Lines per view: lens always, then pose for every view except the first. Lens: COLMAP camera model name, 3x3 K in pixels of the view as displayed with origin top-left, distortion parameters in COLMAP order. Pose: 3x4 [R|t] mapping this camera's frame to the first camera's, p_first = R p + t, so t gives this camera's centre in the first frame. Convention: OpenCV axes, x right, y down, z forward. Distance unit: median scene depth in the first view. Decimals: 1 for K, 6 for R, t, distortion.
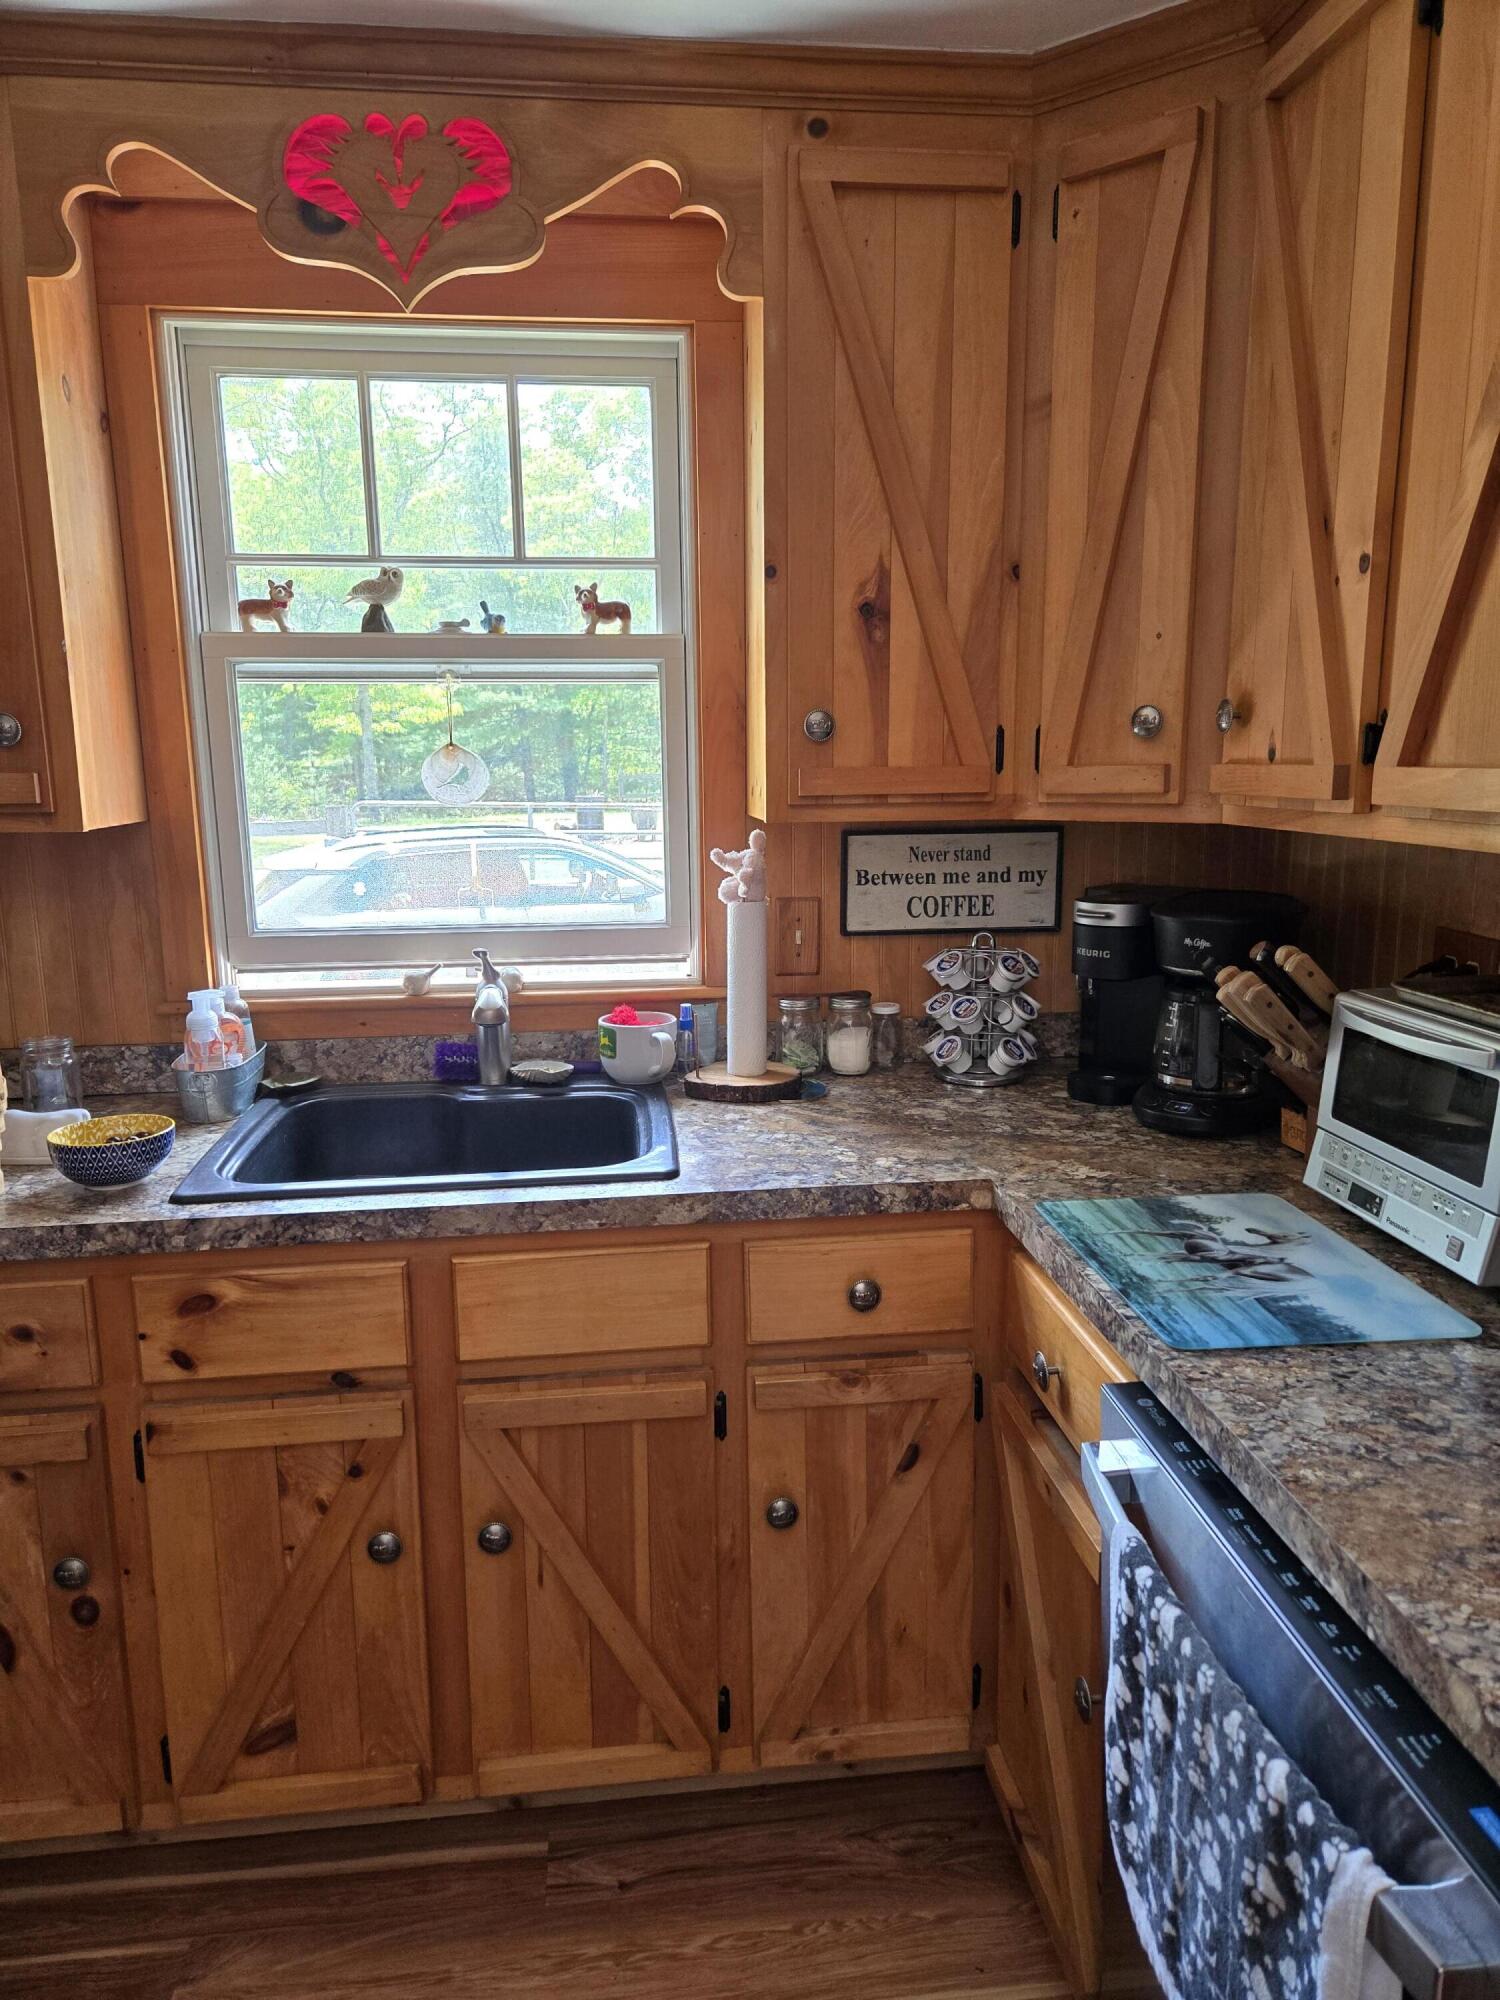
lens RADIAL K [[1349.1, 0, 763.2], [0, 1349.1, 997.9], [0, 0, 1]] dist [0.064350, -0.053852]
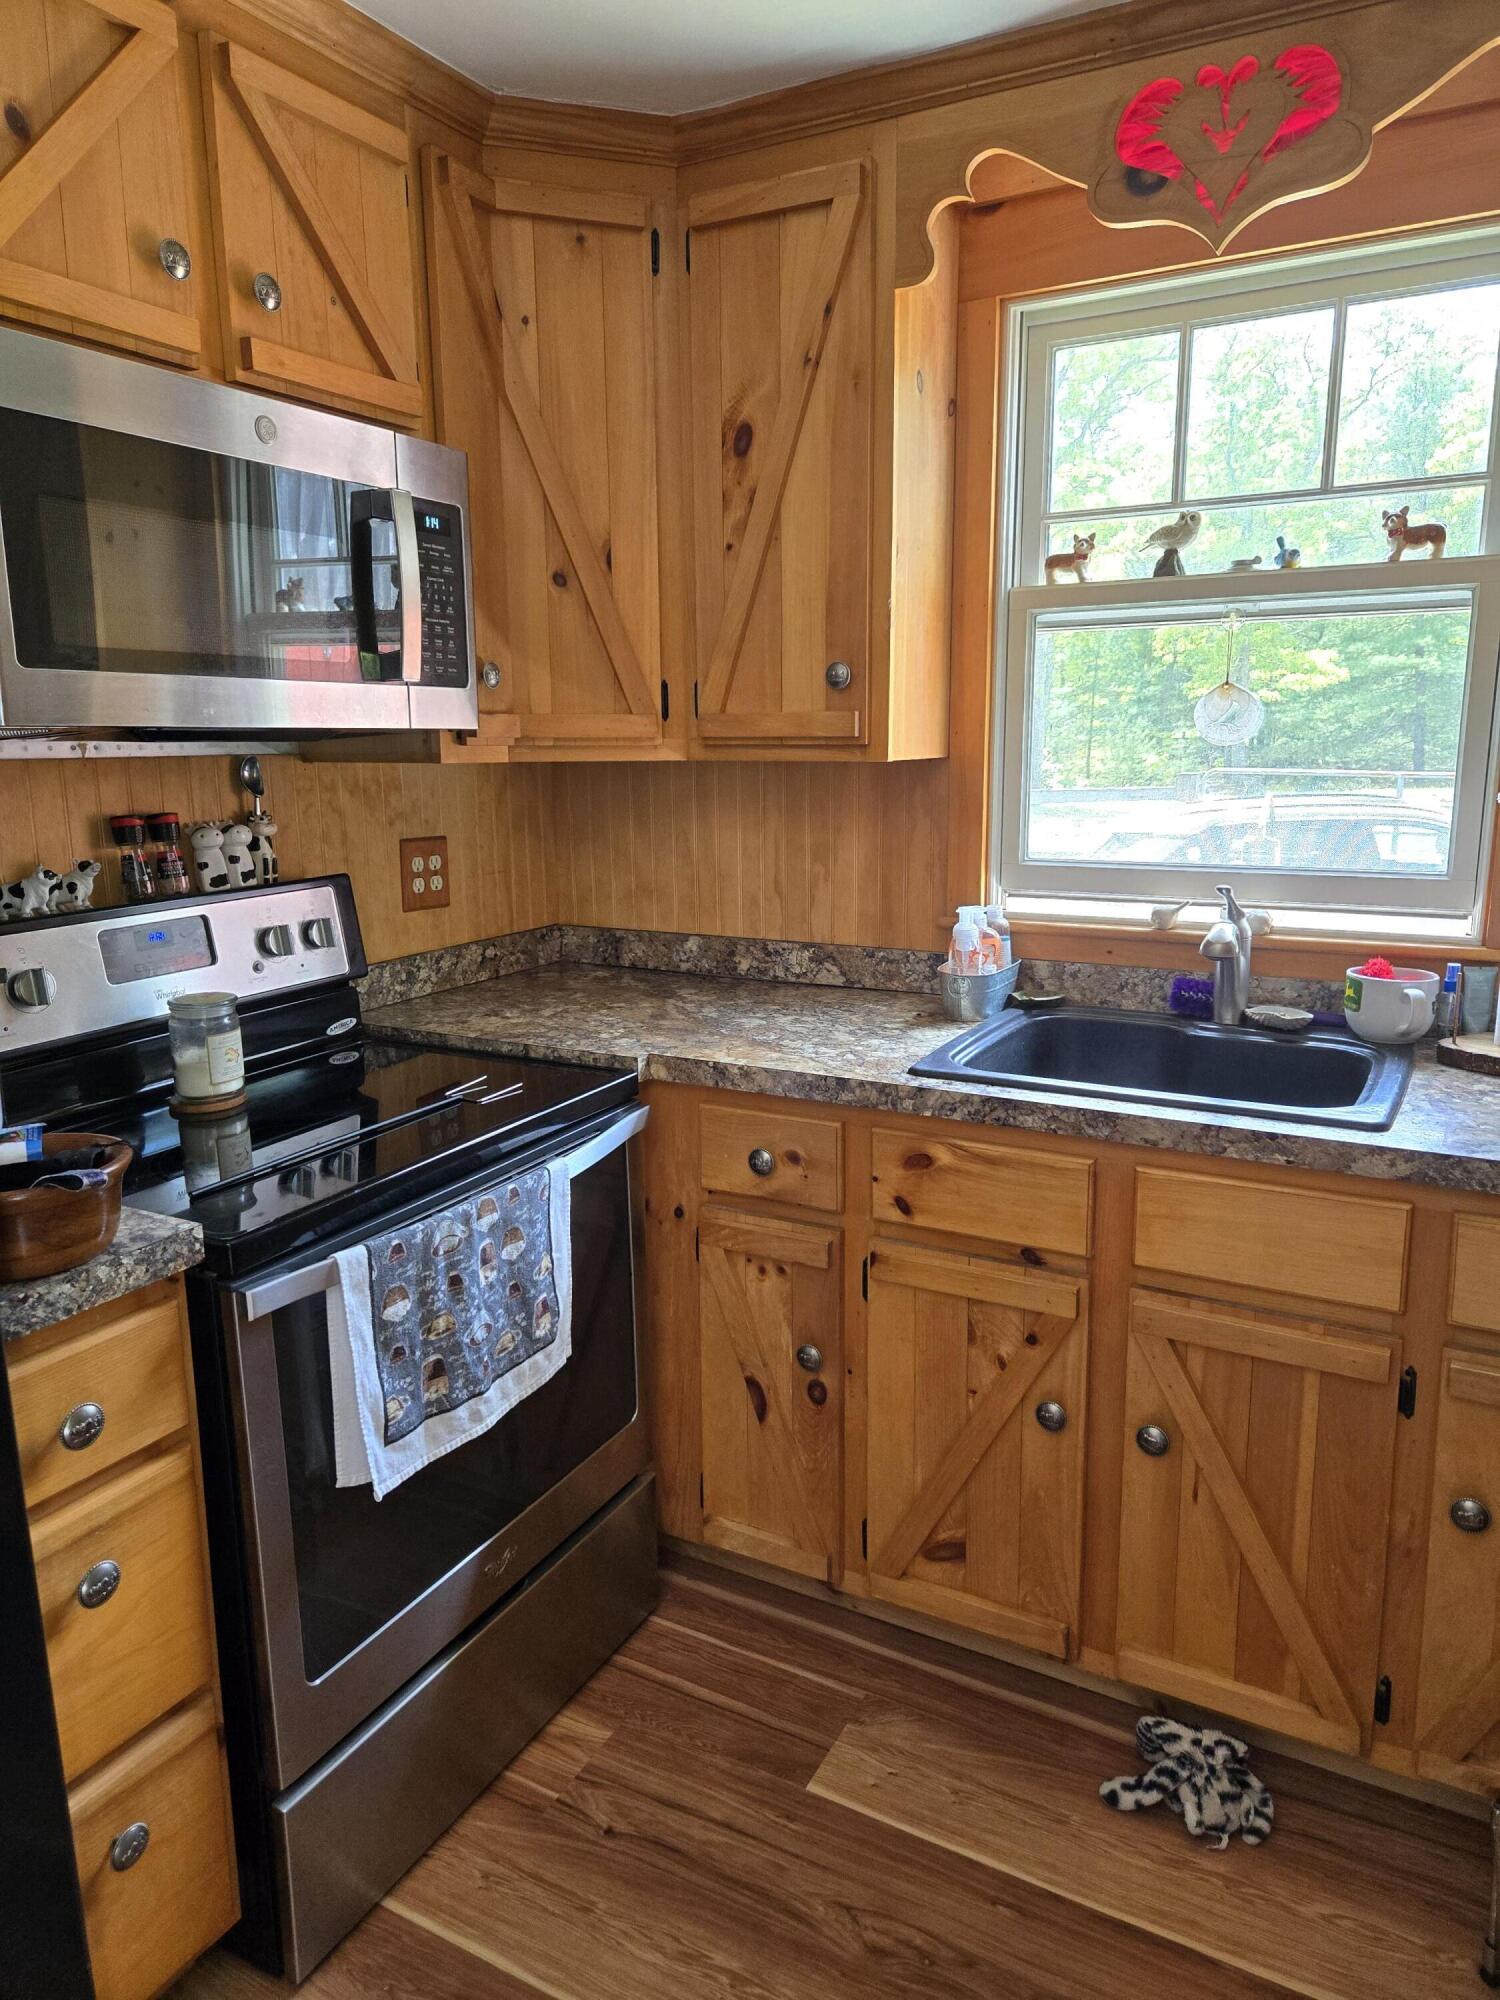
lens RADIAL K [[1349.1, 0, 748.4], [0, 1349.1, 999.0], [0, 0, 1]] dist [0.064350, -0.053852]
pose [[0.815926, 0.116079, -0.566383, 0.098672], [-0.102976, 0.993151, 0.055198, 0.032667], [0.568912, 0.013287, 0.822291, -0.038946]]
